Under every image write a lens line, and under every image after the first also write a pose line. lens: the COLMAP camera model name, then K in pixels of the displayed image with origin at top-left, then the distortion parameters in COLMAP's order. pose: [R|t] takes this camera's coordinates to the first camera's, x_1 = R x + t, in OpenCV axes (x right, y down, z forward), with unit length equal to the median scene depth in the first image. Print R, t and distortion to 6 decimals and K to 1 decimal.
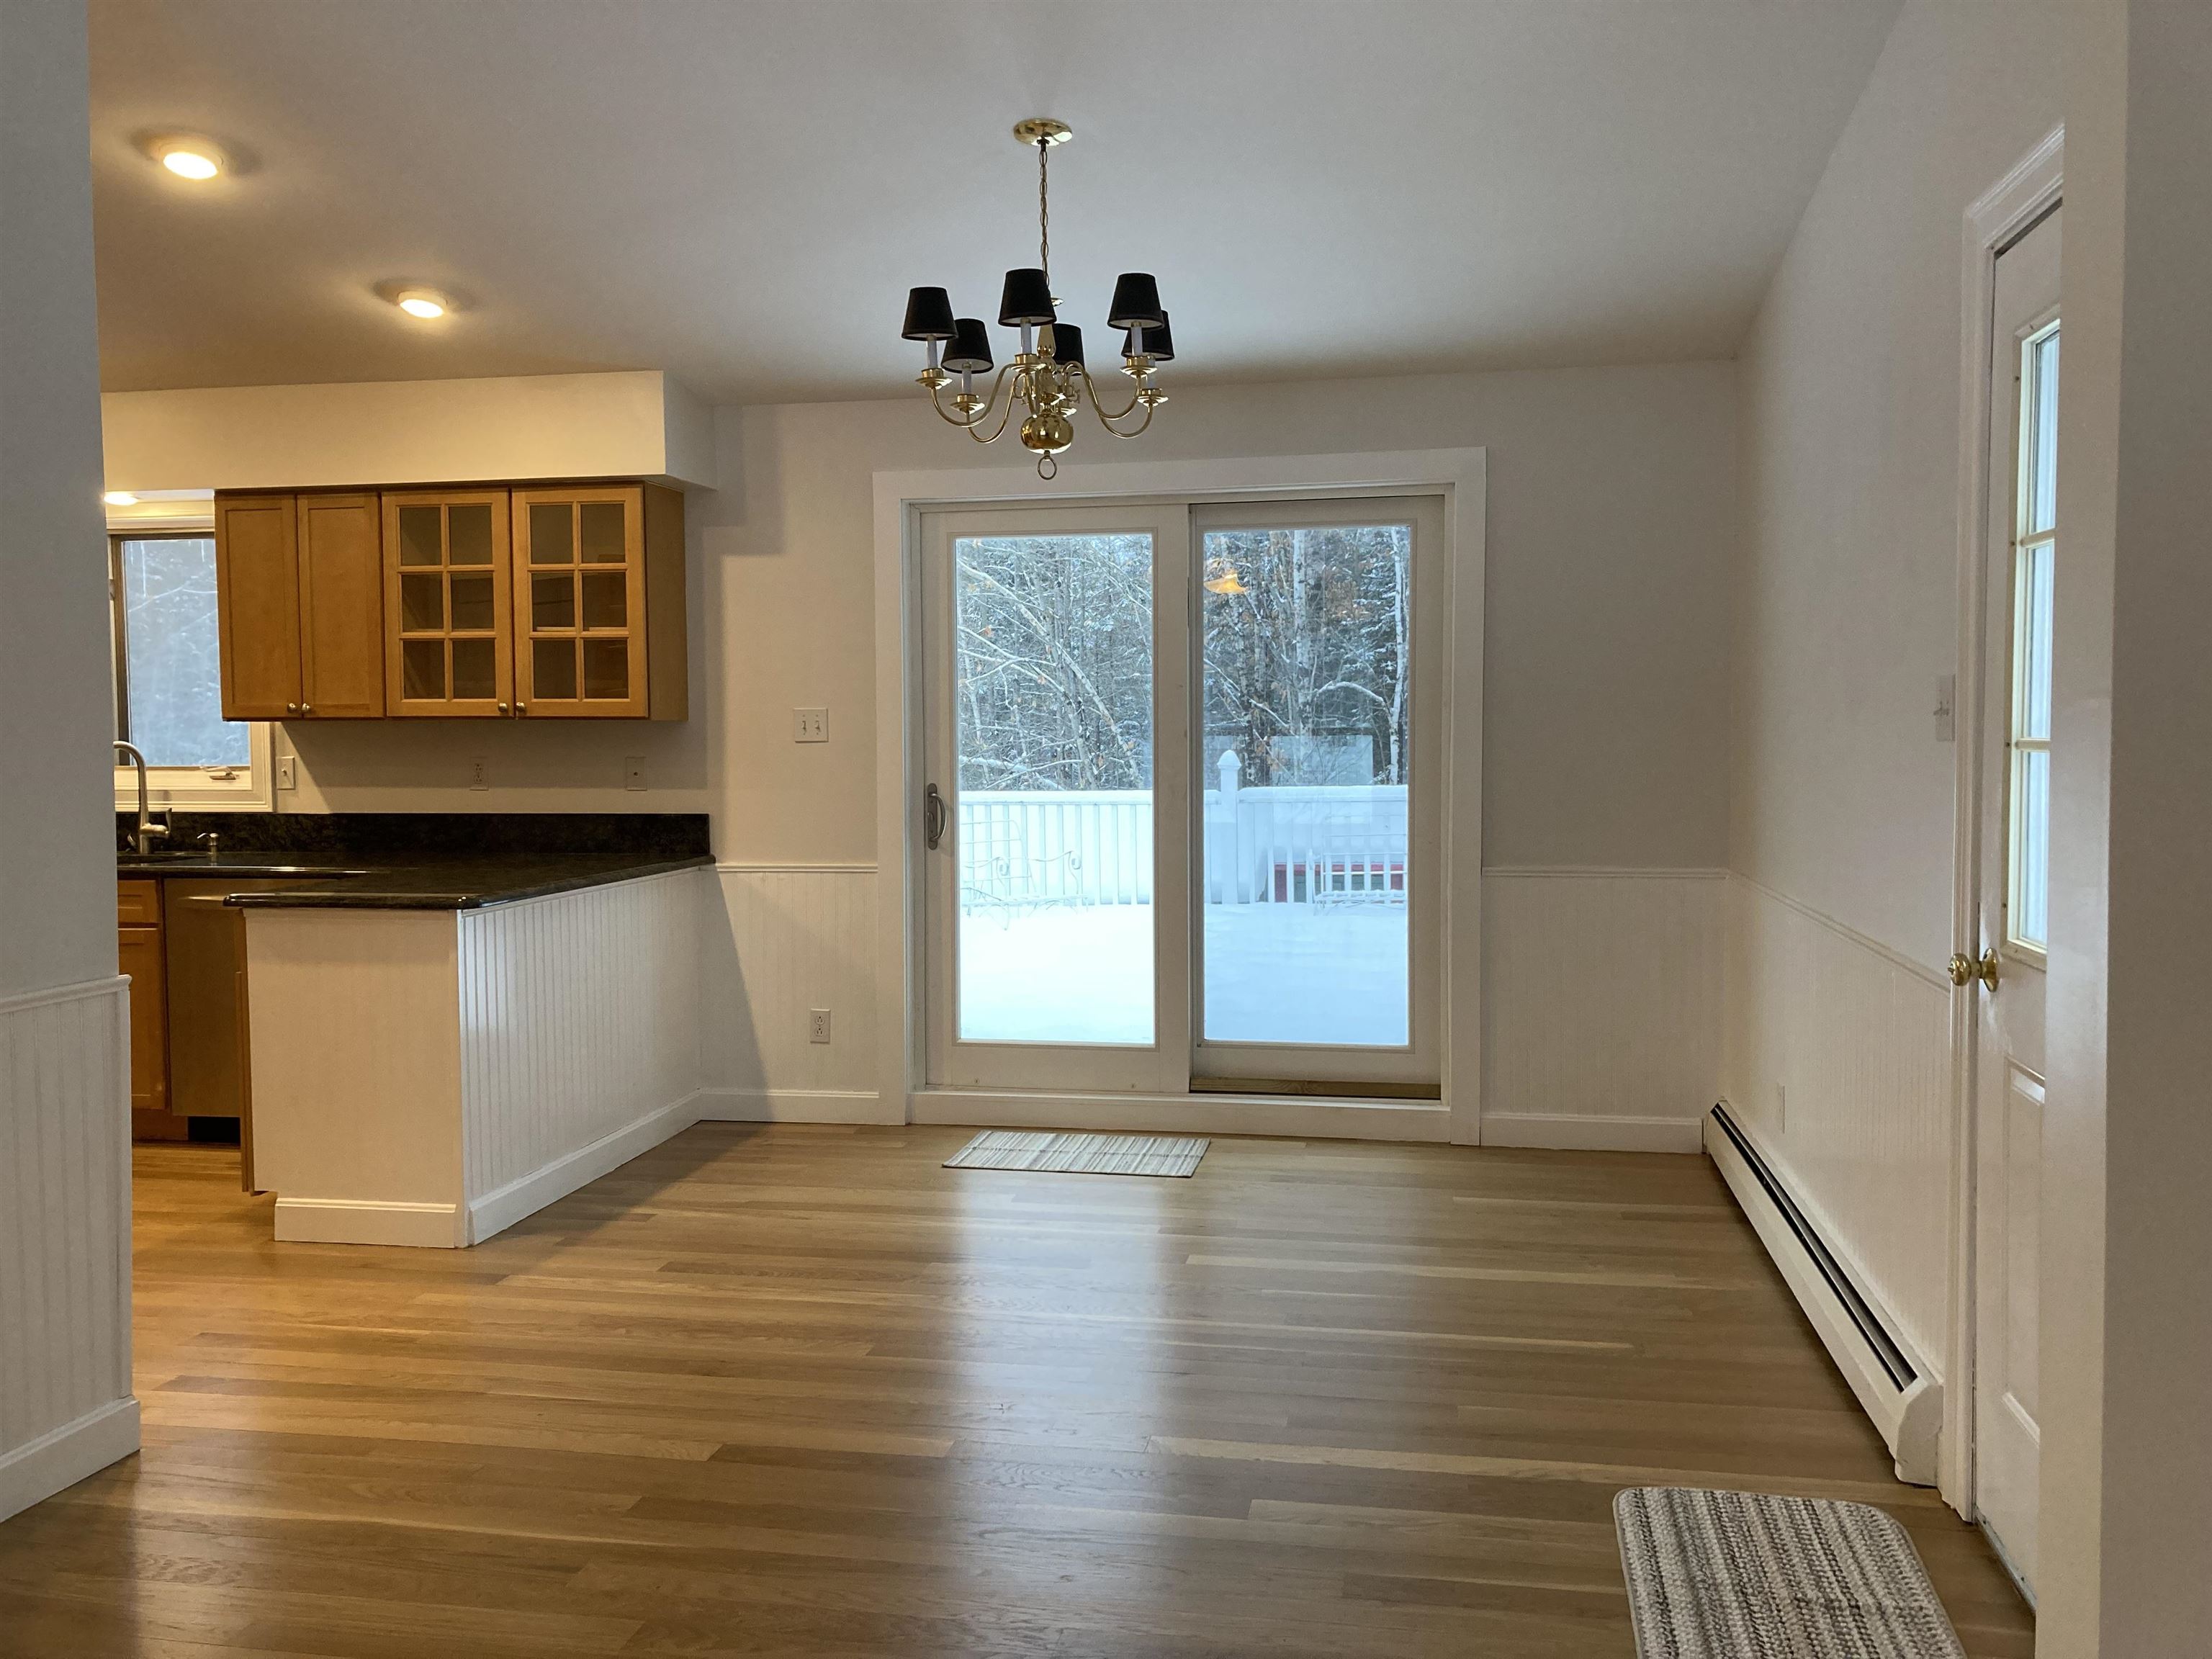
lens RADIAL K [[1795.5, 0, 1106.0], [0, 1795.5, 829.5], [0, 0, 1]] dist [0.030512, -0.007830]
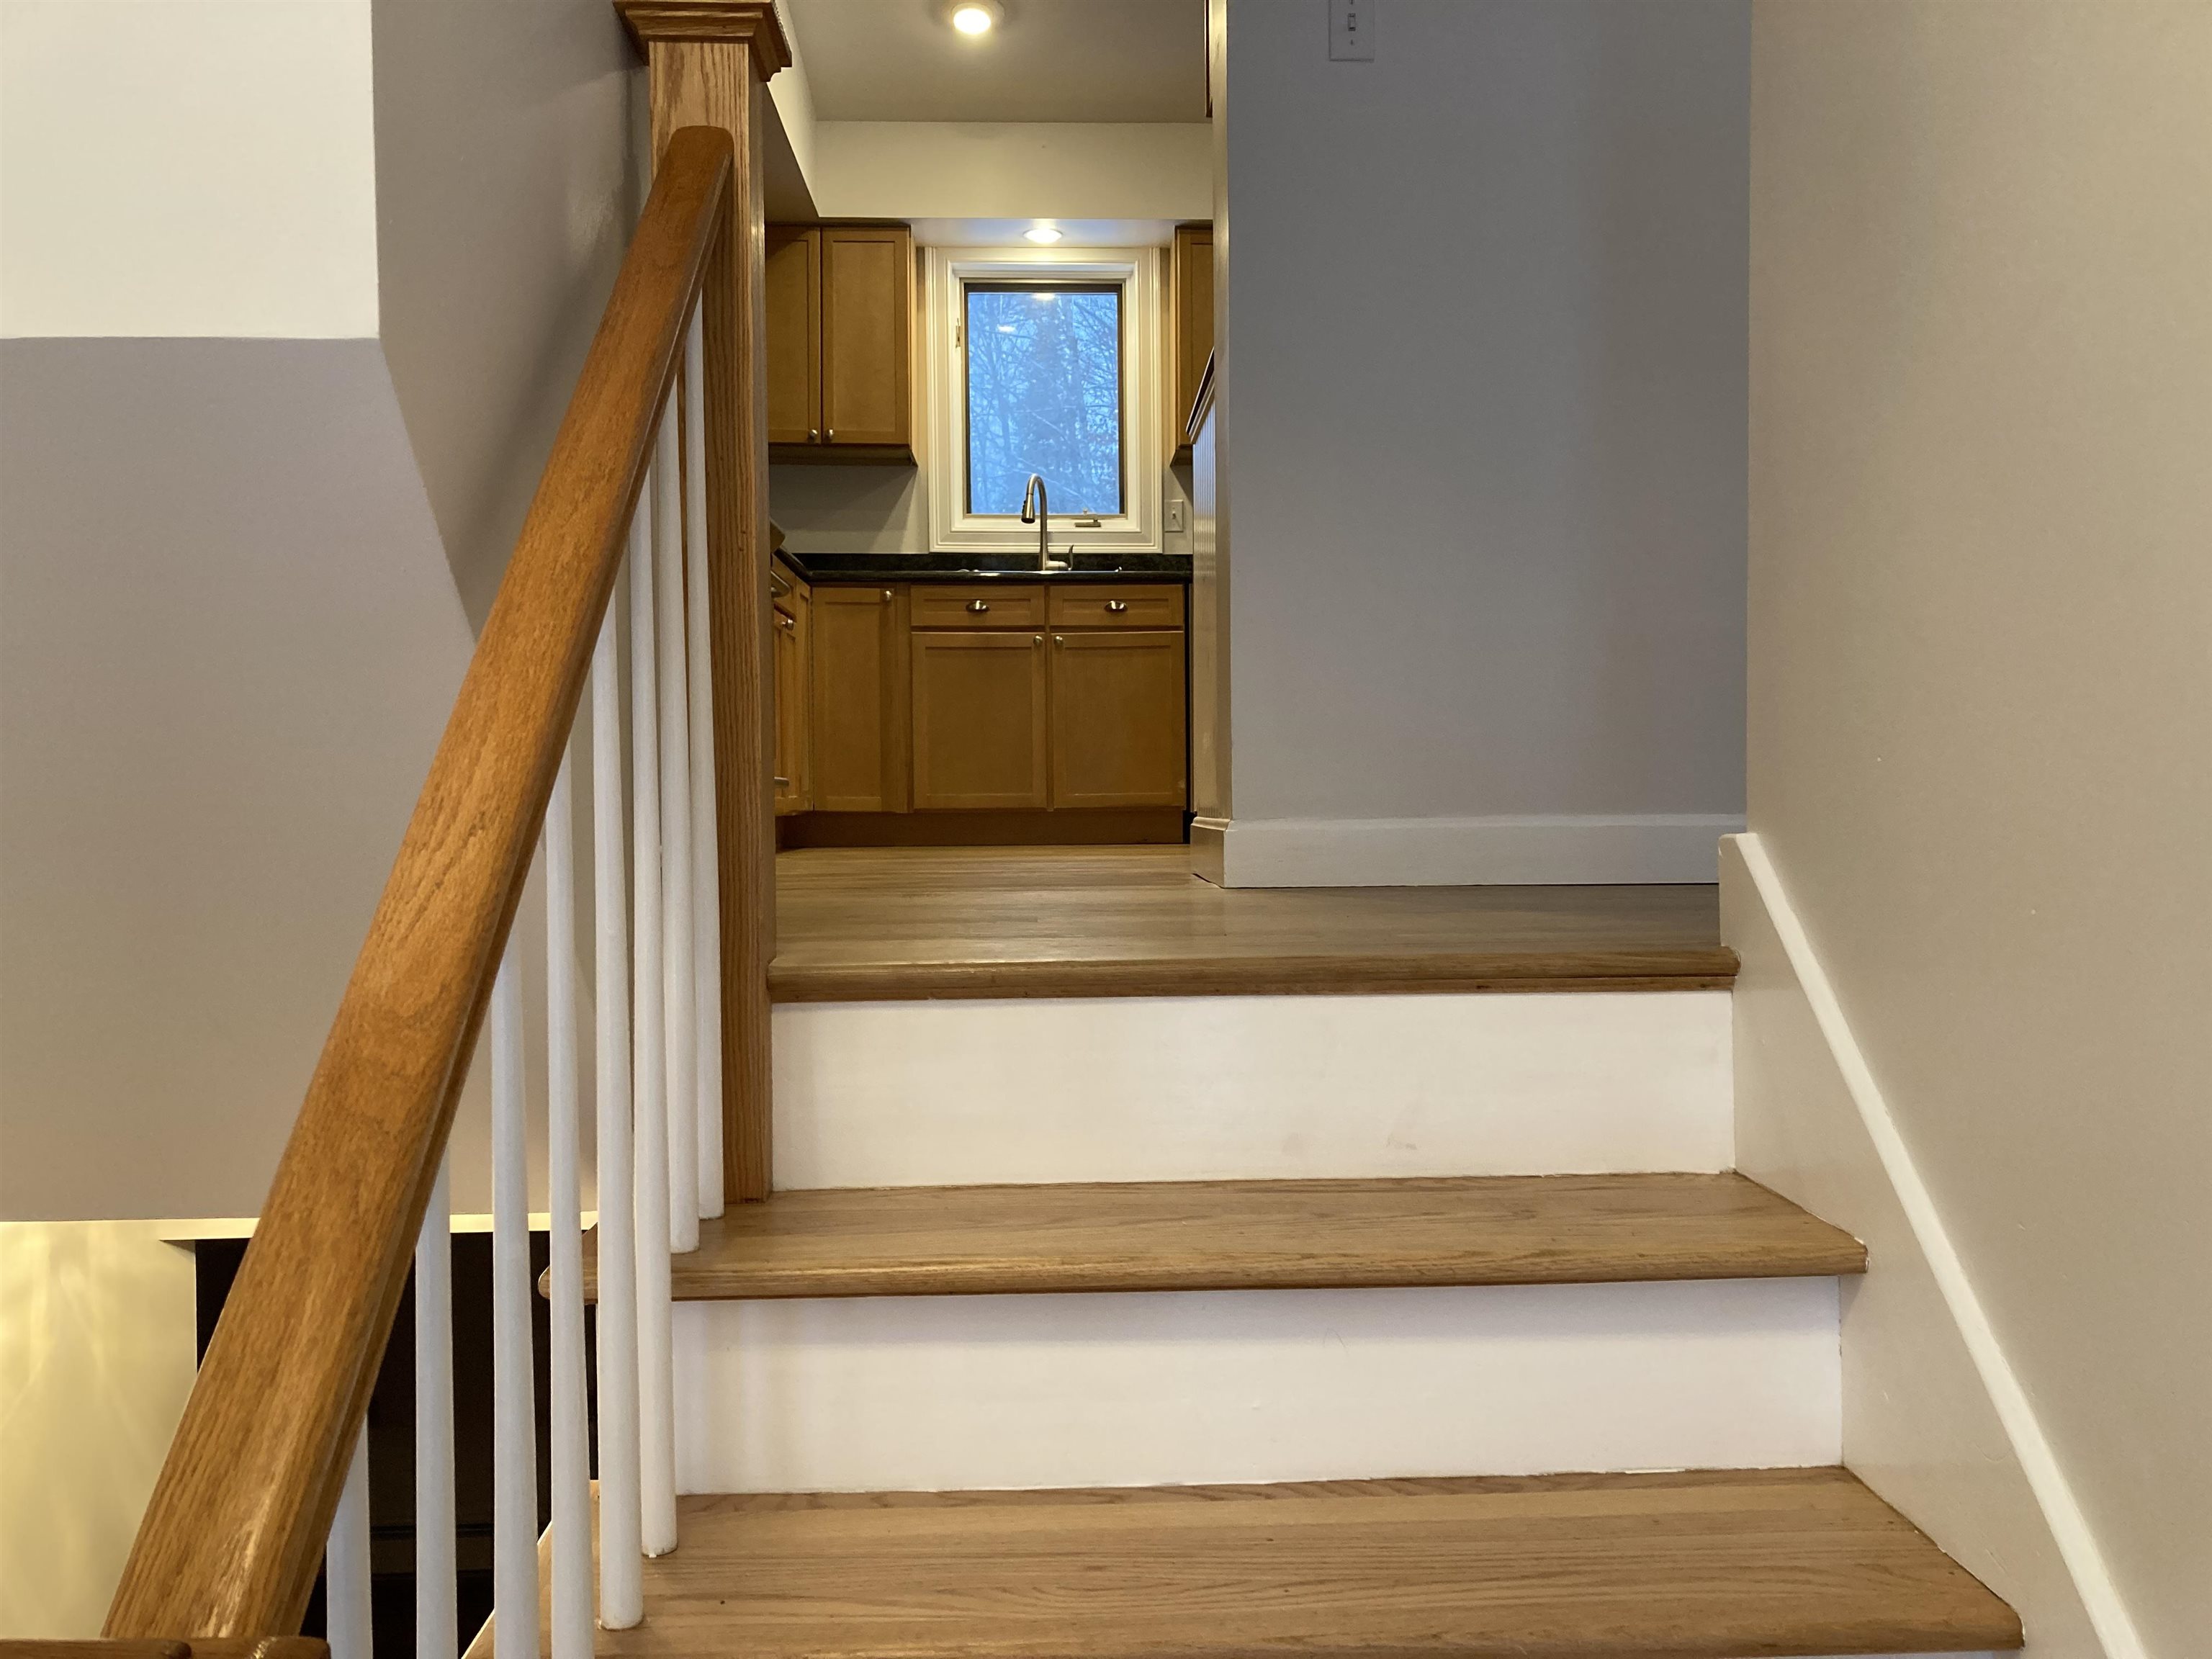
lens RADIAL K [[1770.1, 0, 1117.7], [0, 1770.1, 838.9], [0, 0, 1]] dist [0.018518, -0.005517]
pose [[0.972365, -0.004558, 0.233421, -0.780115], [0.010932, 0.999602, -0.026021, 0.193096], [-0.233209, 0.027854, 0.972028, 0.031736]]
